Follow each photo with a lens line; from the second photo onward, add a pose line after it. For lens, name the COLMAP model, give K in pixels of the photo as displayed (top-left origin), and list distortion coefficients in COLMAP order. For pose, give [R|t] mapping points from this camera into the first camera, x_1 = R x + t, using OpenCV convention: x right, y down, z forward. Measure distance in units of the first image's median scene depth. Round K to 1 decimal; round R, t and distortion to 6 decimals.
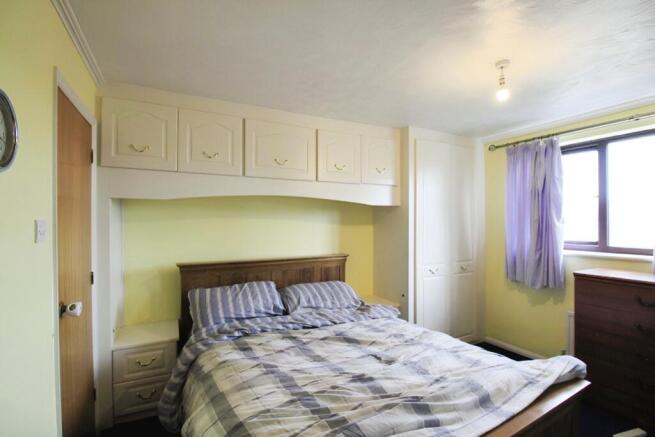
lens RADIAL K [[310.4, 0, 326.5], [0, 310.4, 223.4], [0, 0, 1]] dist [0.001571, -0.014343]
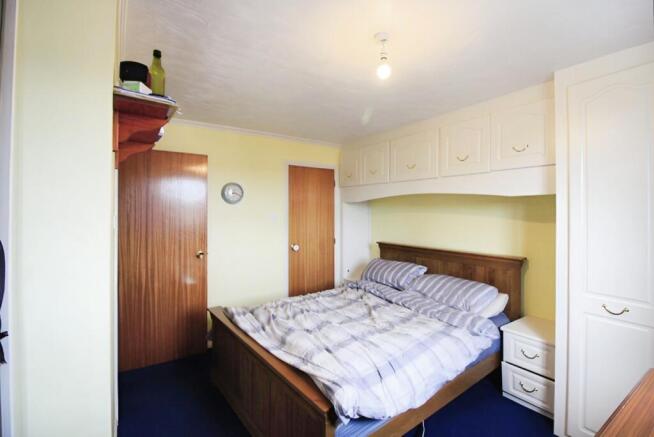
lens RADIAL K [[303.6, 0, 327.0], [0, 303.6, 218.5], [0, 0, 1]] dist [0.000007, -0.000038]
pose [[0.118951, 0.016729, -0.992759, 1.096637], [-0.012414, 0.999805, 0.015360, -0.011185], [0.992823, 0.010497, 0.119136, 0.588736]]
